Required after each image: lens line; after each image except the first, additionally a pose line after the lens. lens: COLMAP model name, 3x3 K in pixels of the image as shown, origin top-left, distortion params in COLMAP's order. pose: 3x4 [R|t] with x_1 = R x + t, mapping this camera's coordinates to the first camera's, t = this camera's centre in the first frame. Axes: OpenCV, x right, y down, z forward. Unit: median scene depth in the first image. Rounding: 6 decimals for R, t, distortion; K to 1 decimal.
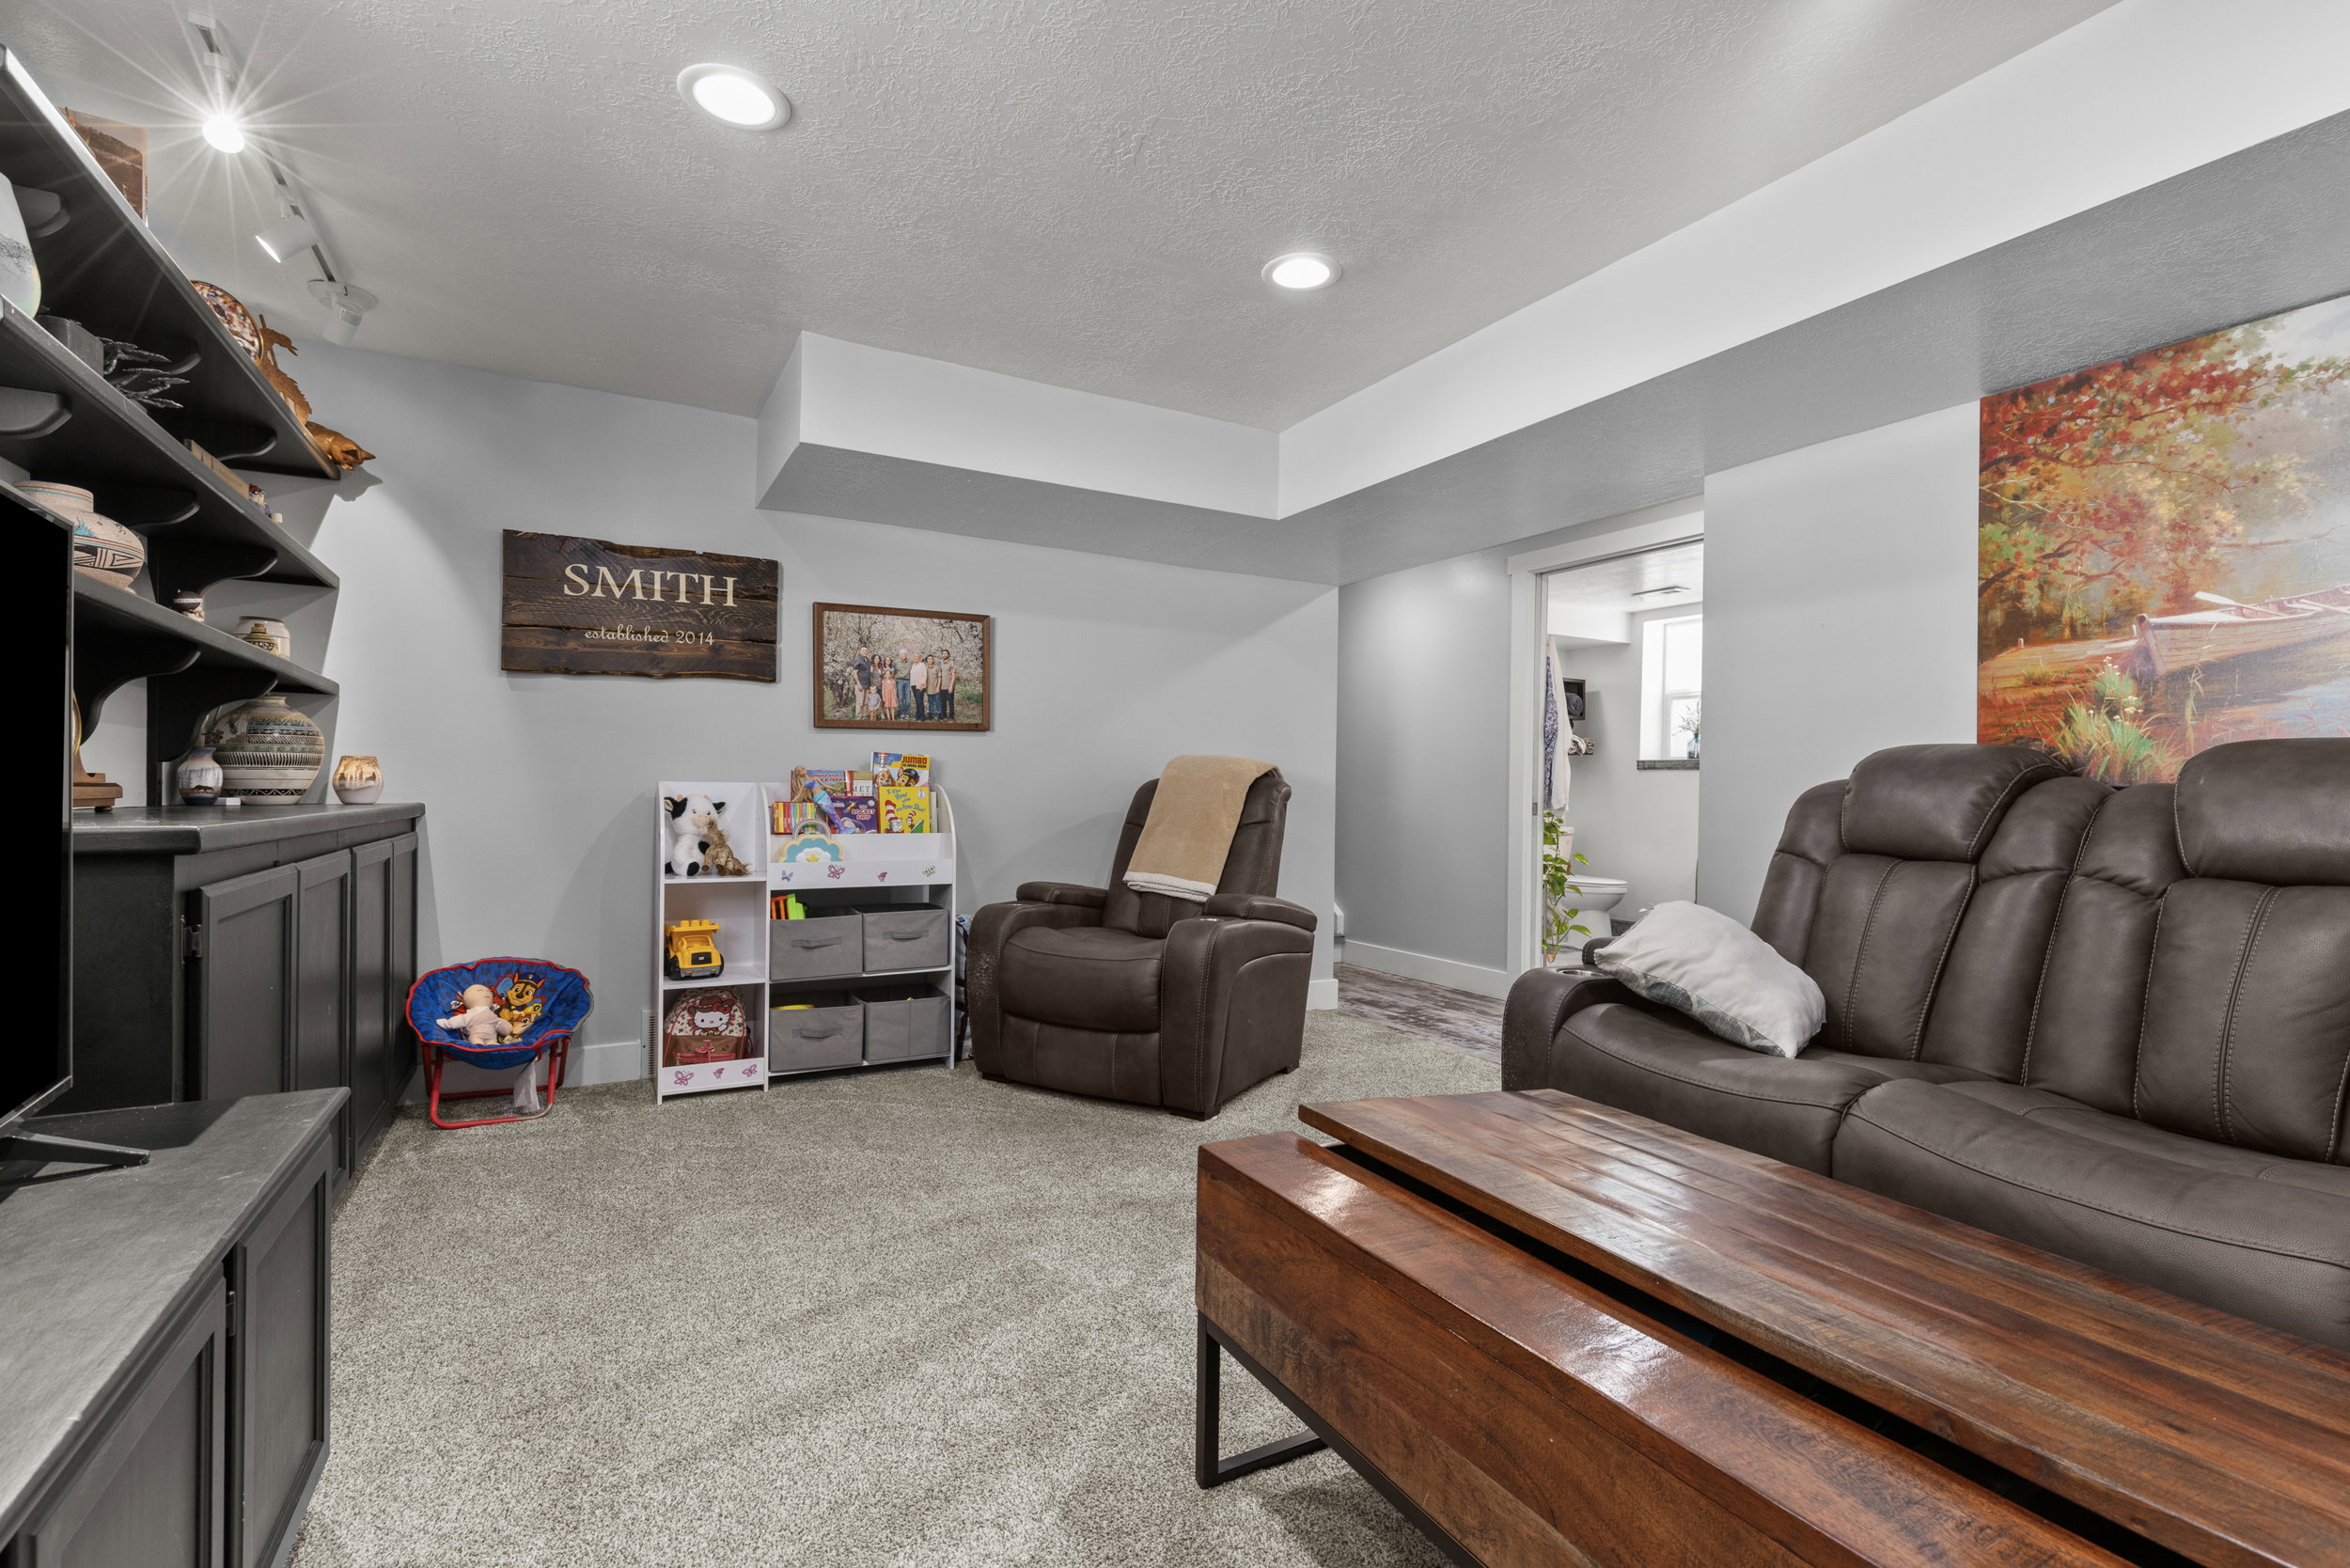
lens RADIAL K [[1061.2, 0, 1169.3], [0, 1061.2, 788.5], [0, 0, 1]] dist [0.006505, 0.000854]
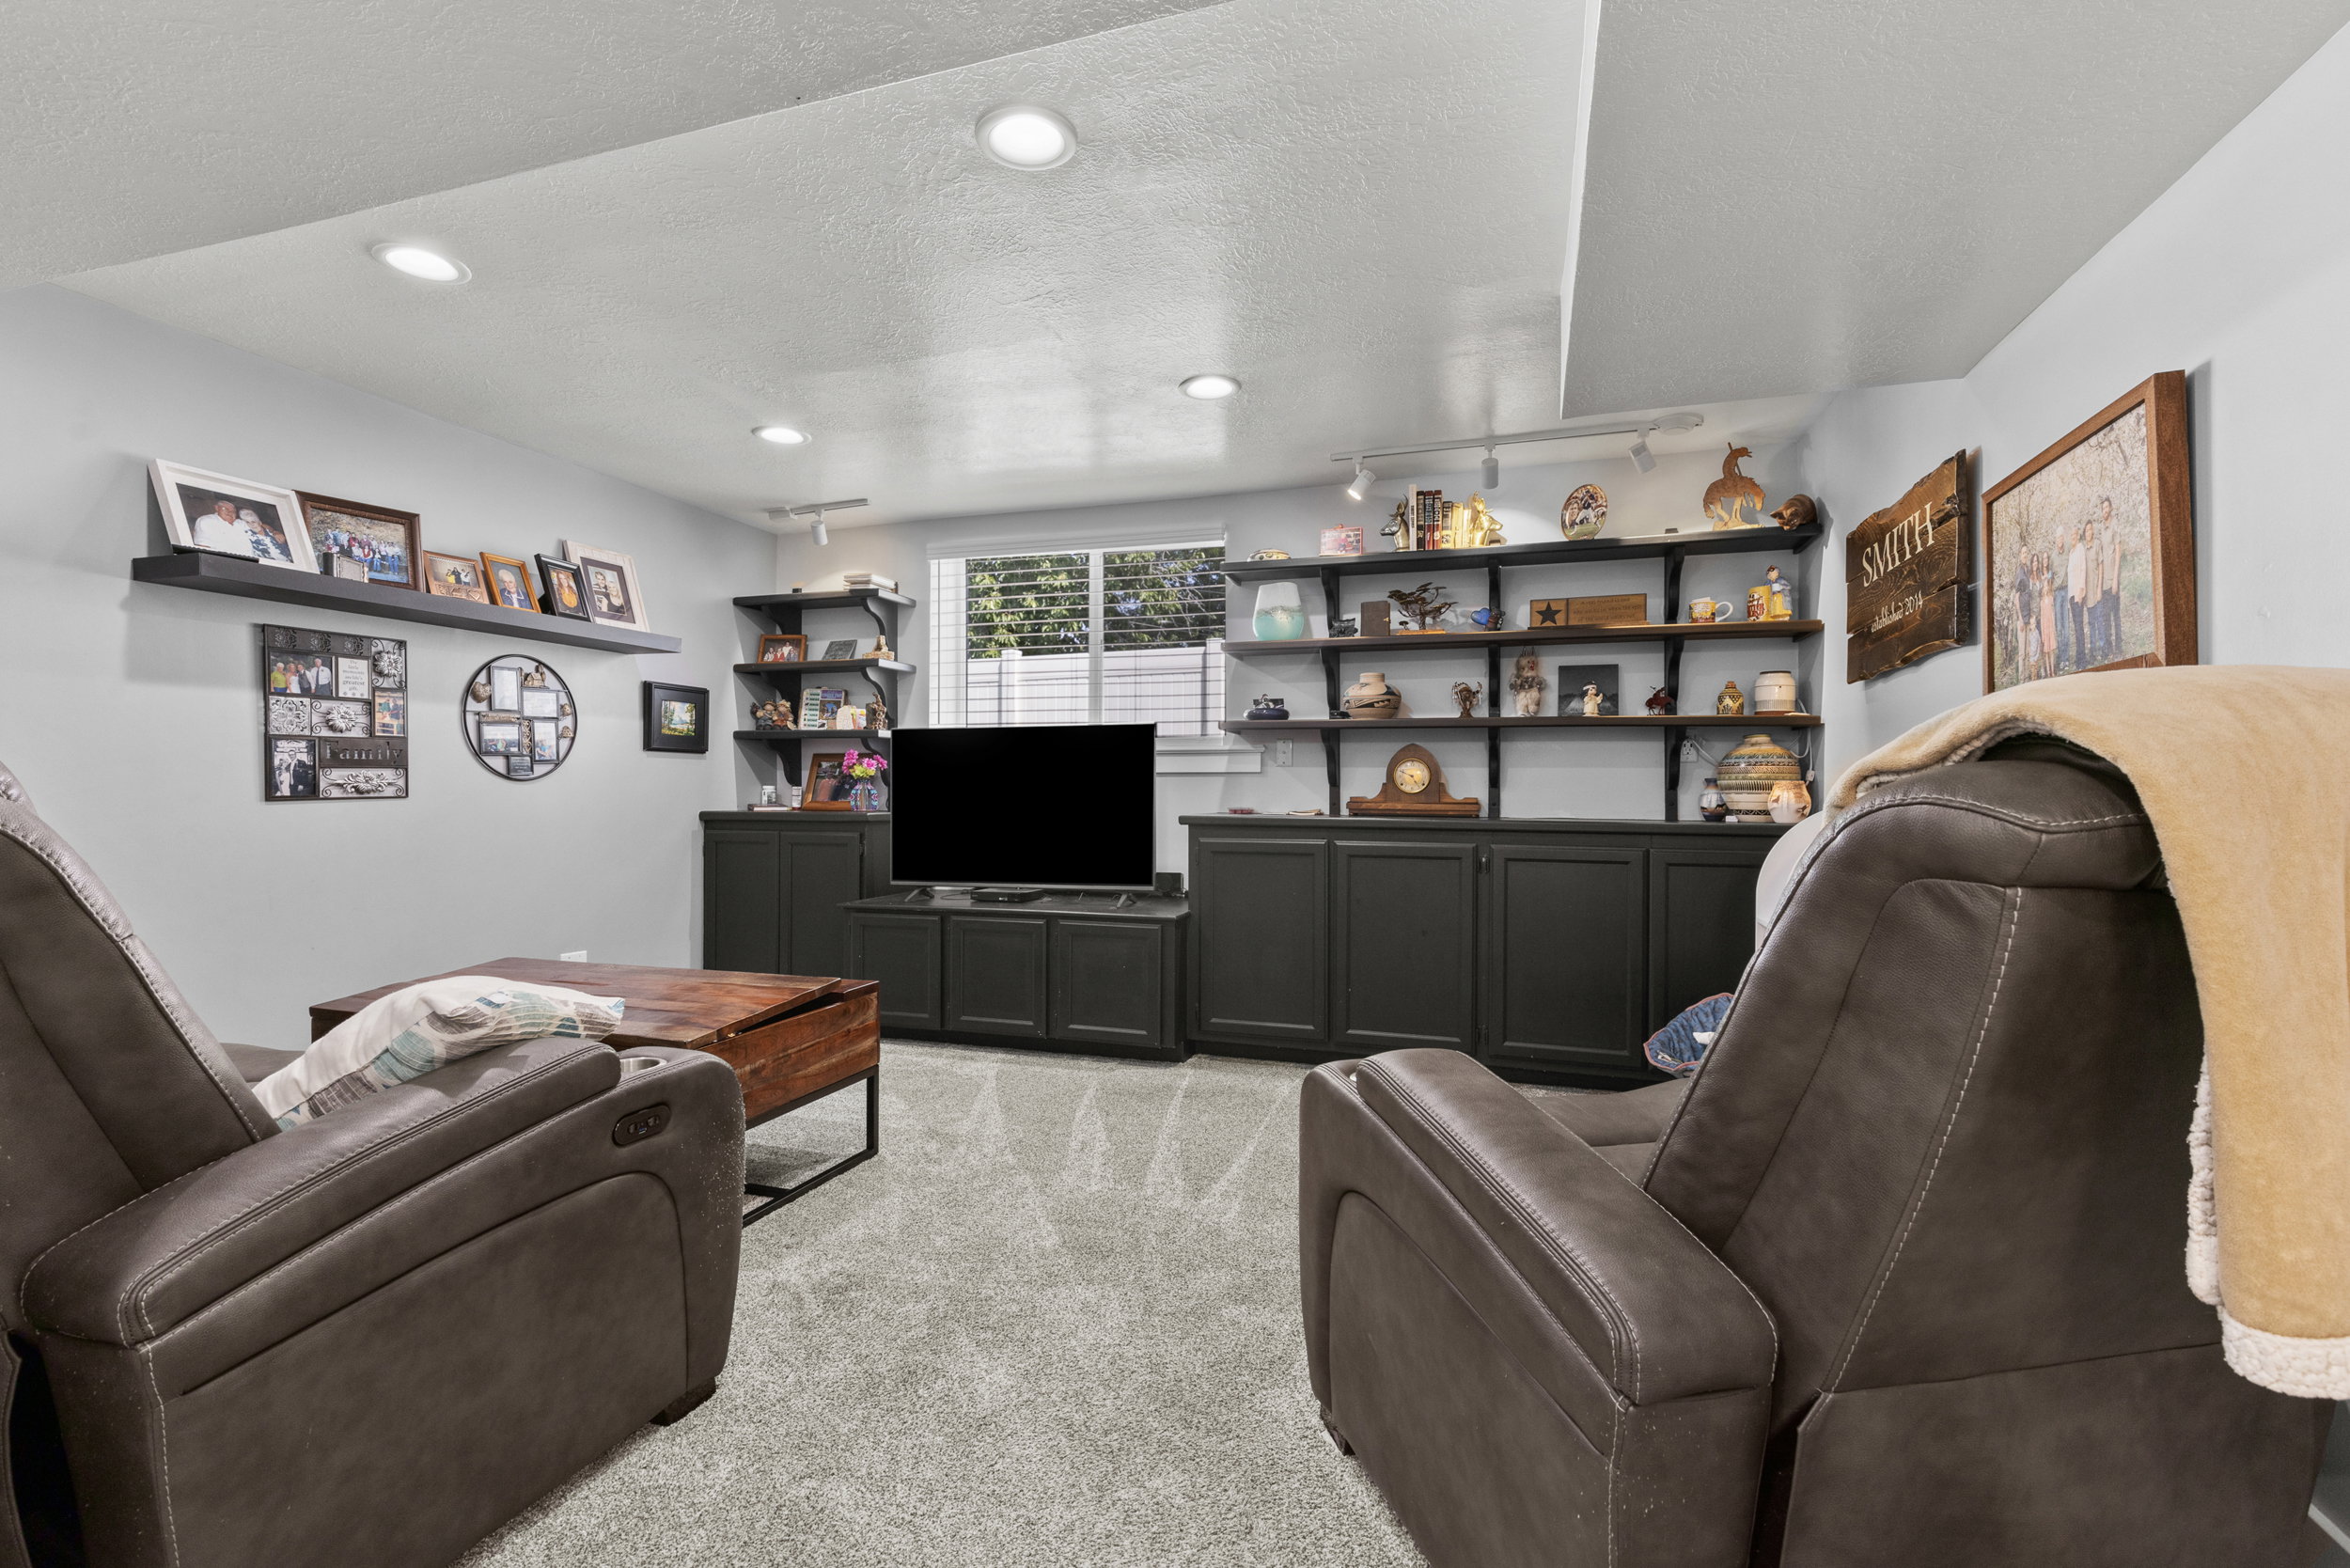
lens RADIAL K [[1061.2, 0, 1168.1], [0, 1061.2, 792.3], [0, 0, 1]] dist [0.006505, 0.000854]
pose [[-0.742112, -0.013884, -0.670132, 0.618999], [-0.013534, 0.999892, -0.005729, -0.003990], [0.670139, 0.004818, -0.742220, 1.805244]]
